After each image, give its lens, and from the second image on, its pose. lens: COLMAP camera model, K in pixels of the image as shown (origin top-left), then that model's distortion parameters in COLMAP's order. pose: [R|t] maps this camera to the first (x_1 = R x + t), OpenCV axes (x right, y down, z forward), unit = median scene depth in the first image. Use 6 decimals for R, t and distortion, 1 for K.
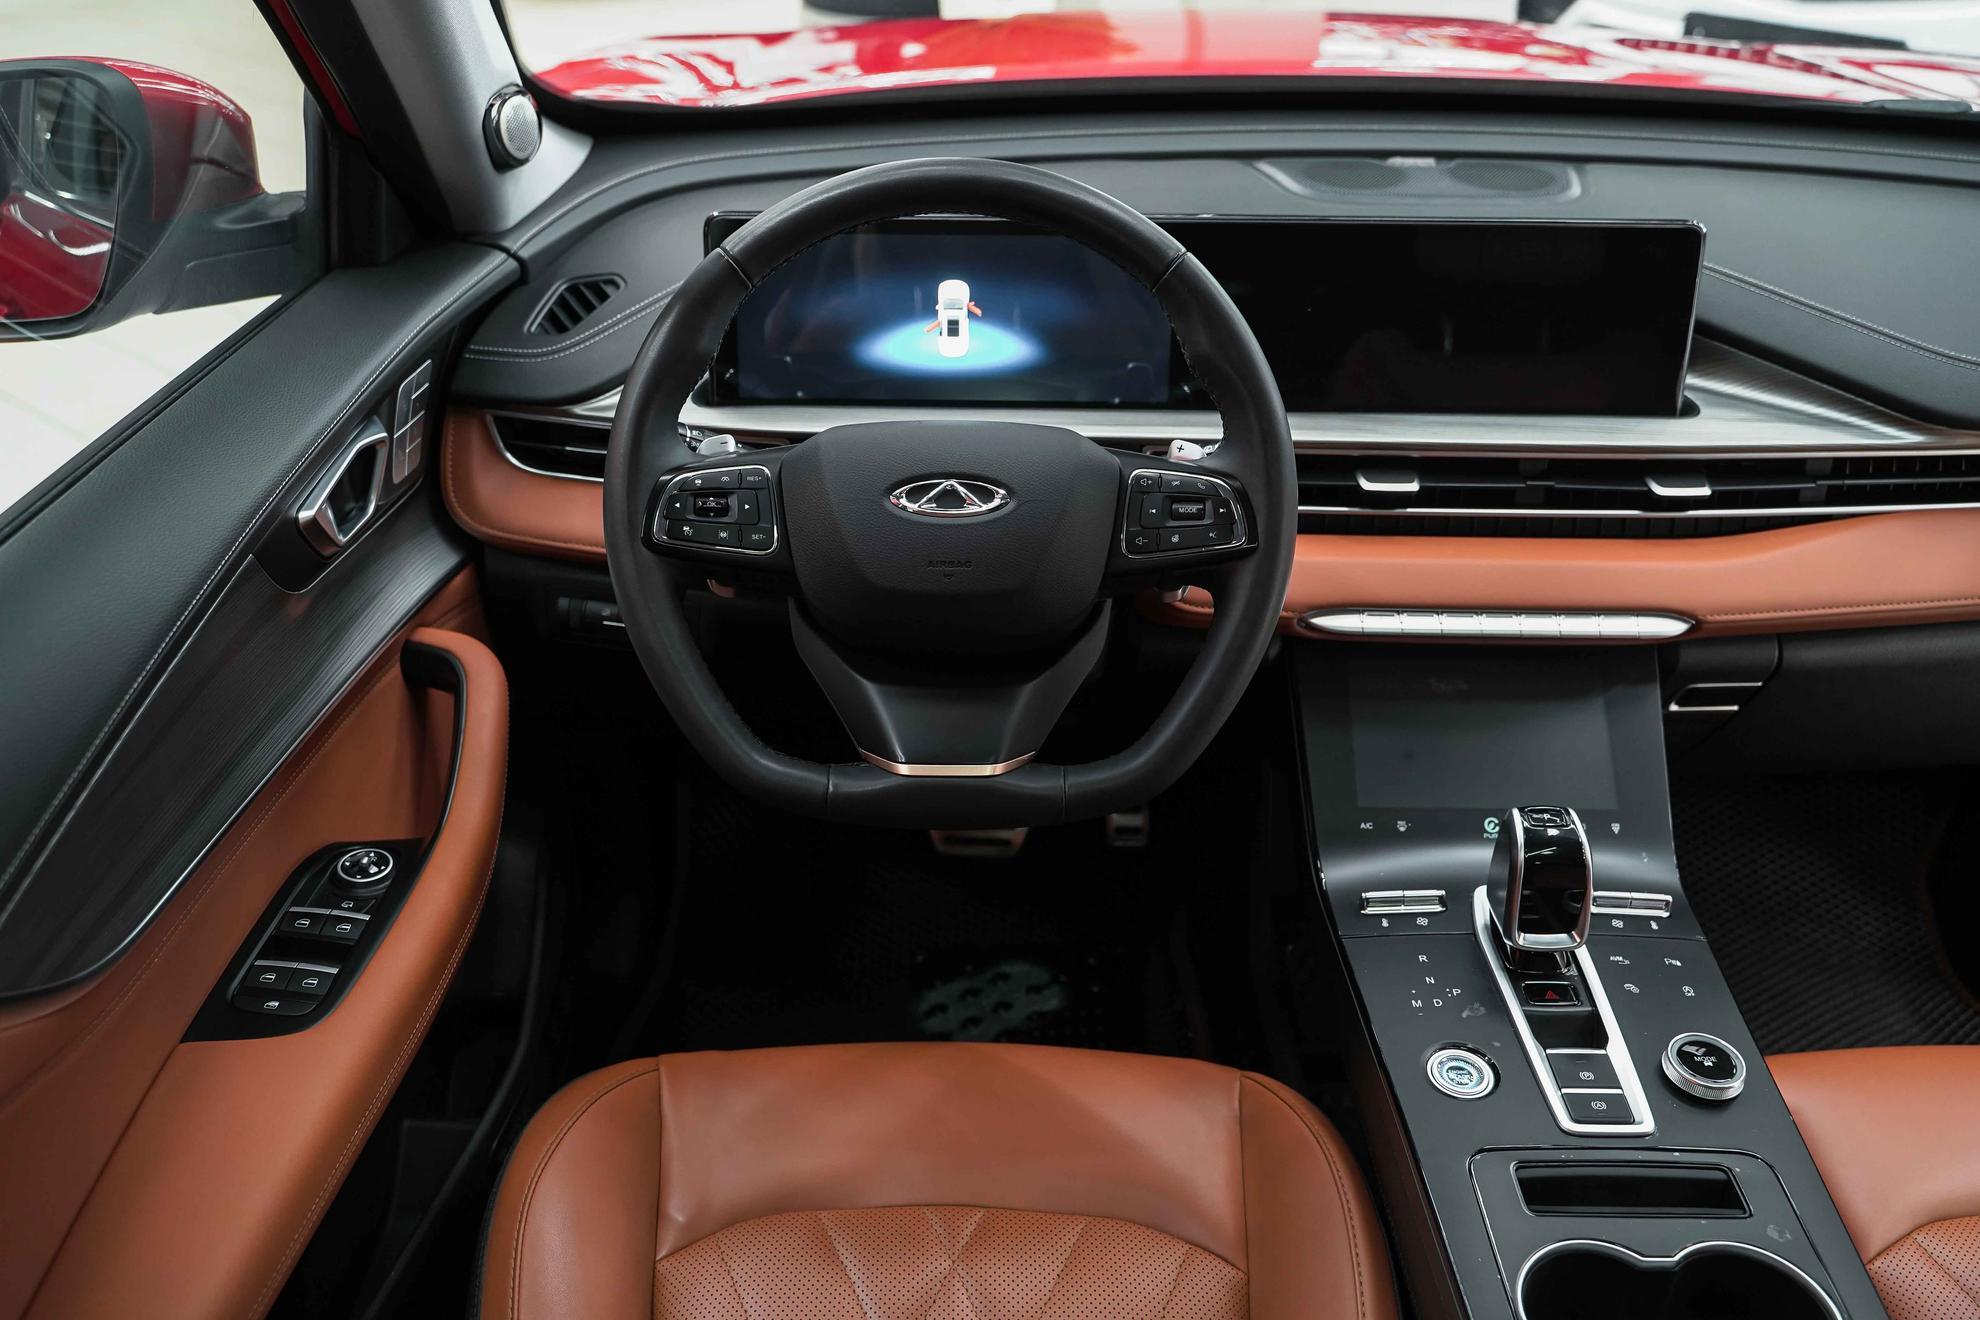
lens RADIAL K [[1614.6, 0, 980.5], [0, 1614.6, 652.6], [0, 0, 1]] dist [0.001953, 0.006353]
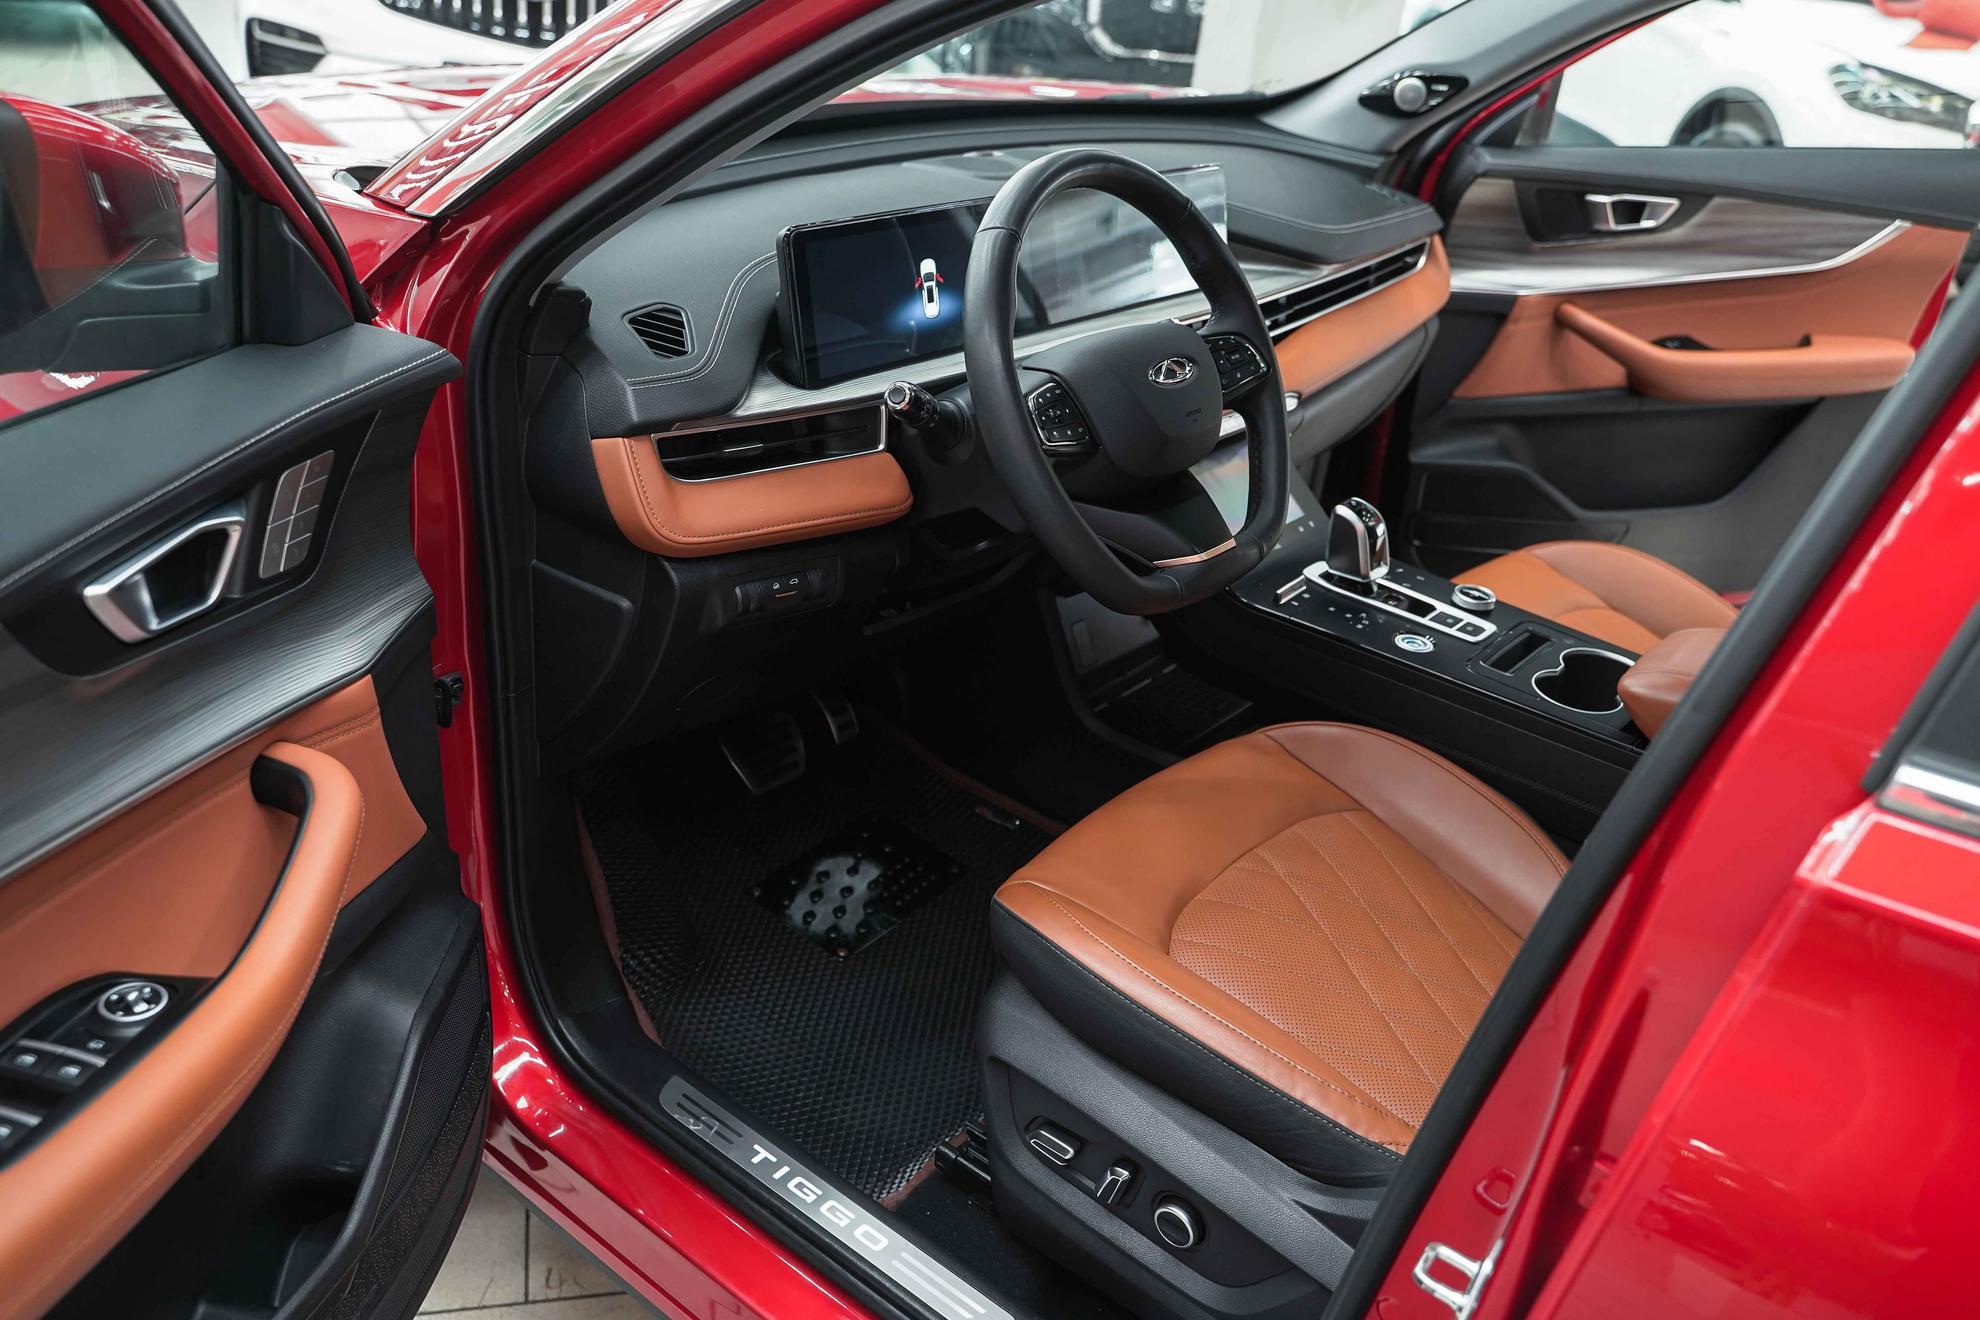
lens RADIAL K [[1614.6, 0, 987.5], [0, 1614.6, 663.2], [0, 0, 1]] dist [0.001953, 0.006353]
pose [[0.624777, -0.311141, 0.716132, -1.099640], [0.331828, 0.936033, 0.117185, -0.065066], [-0.706784, 0.164418, 0.688058, 0.126755]]
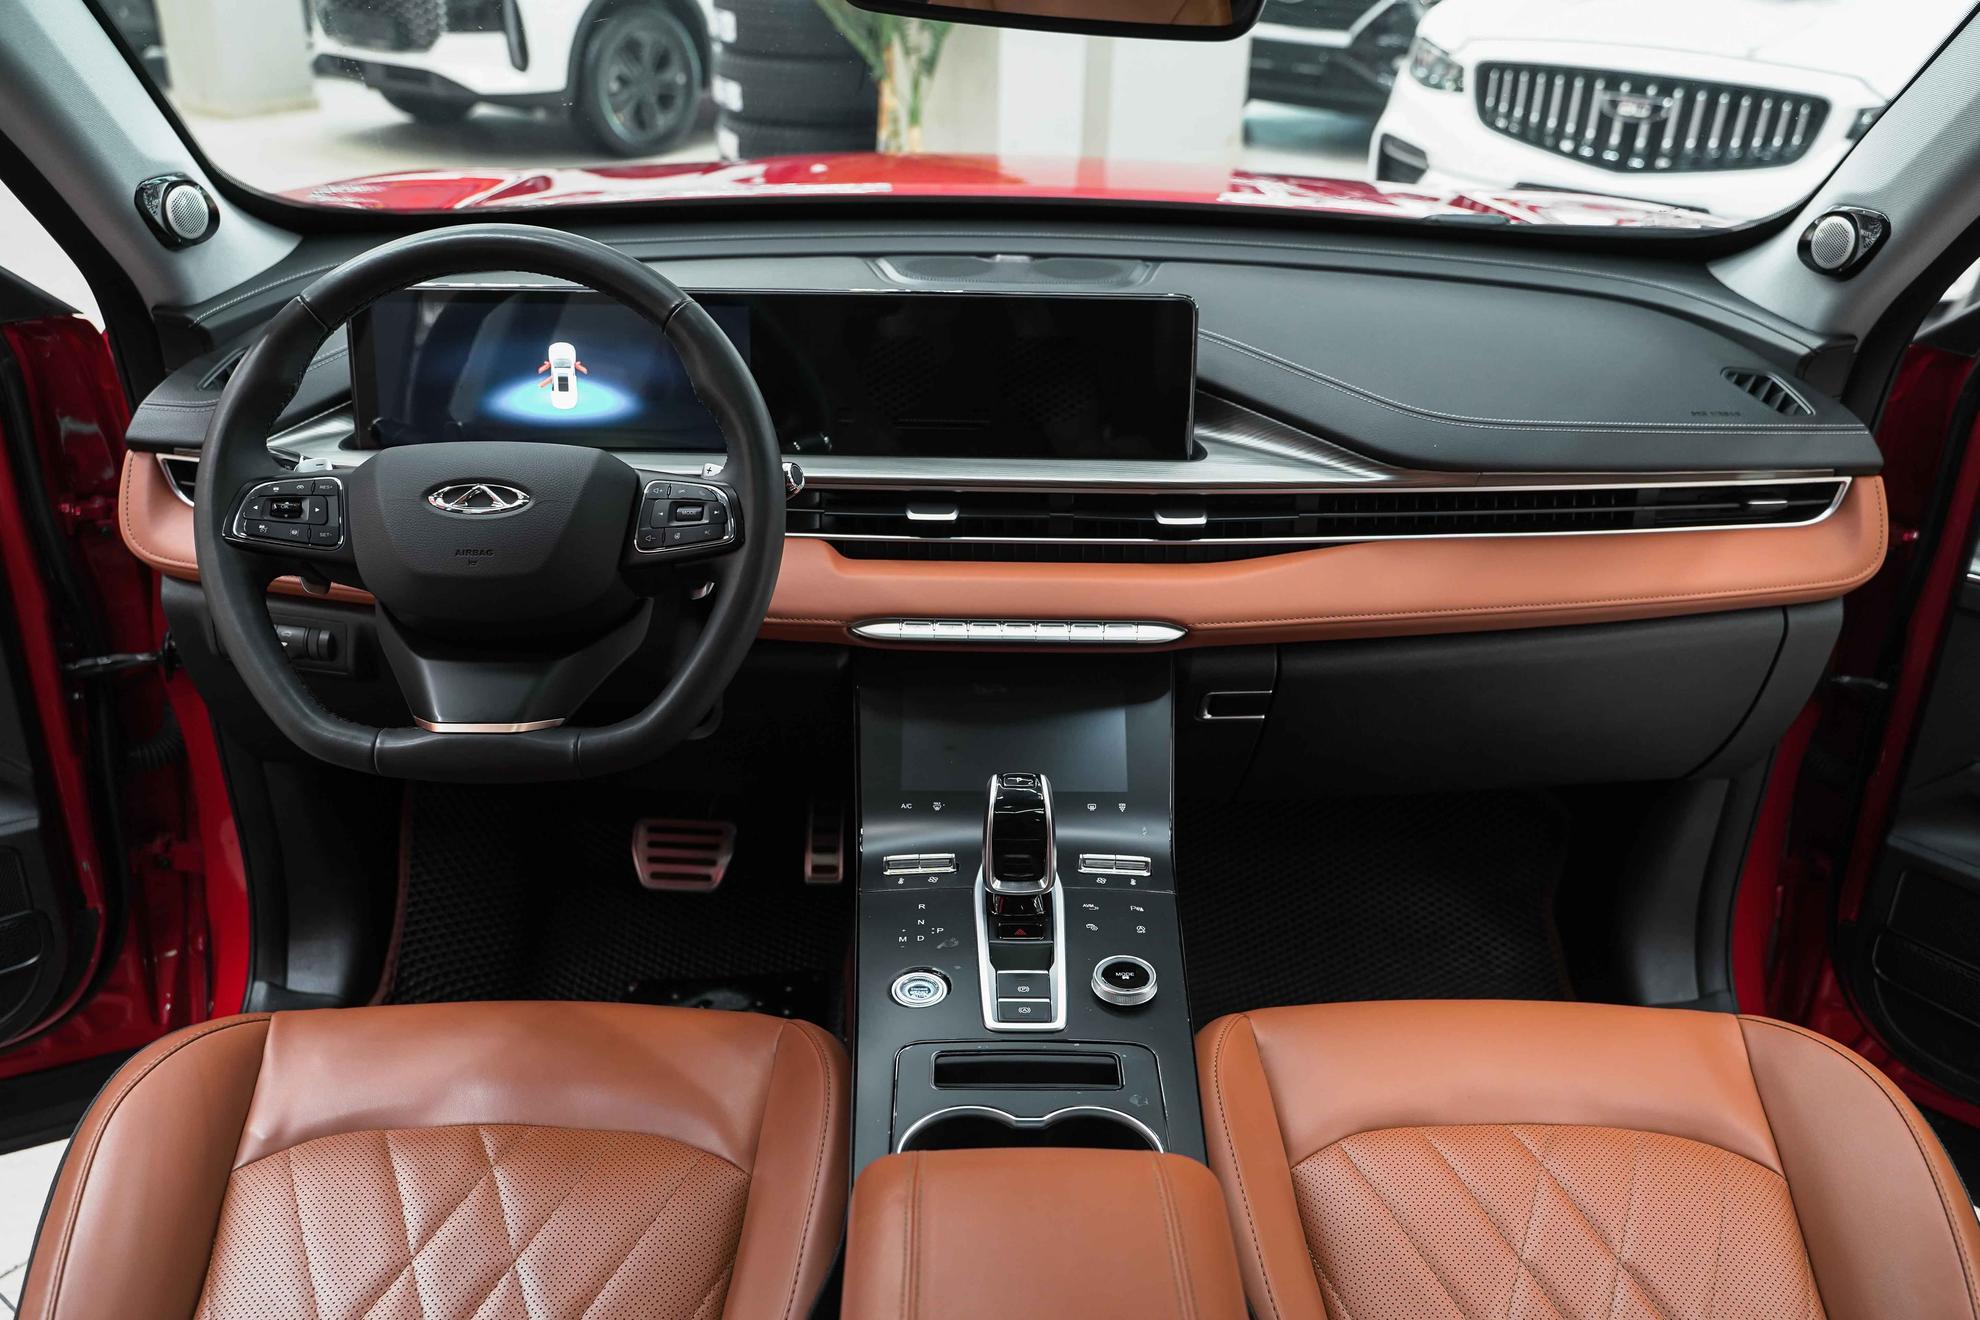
lens RADIAL K [[1614.6, 0, 1012.0], [0, 1614.6, 695.3], [0, 0, 1]] dist [0.001953, 0.006353]
pose [[0.999771, -0.001617, 0.021348, 0.305053], [0.003347, 0.996685, -0.081287, 0.128957], [-0.021146, 0.081340, 0.996462, -0.164164]]
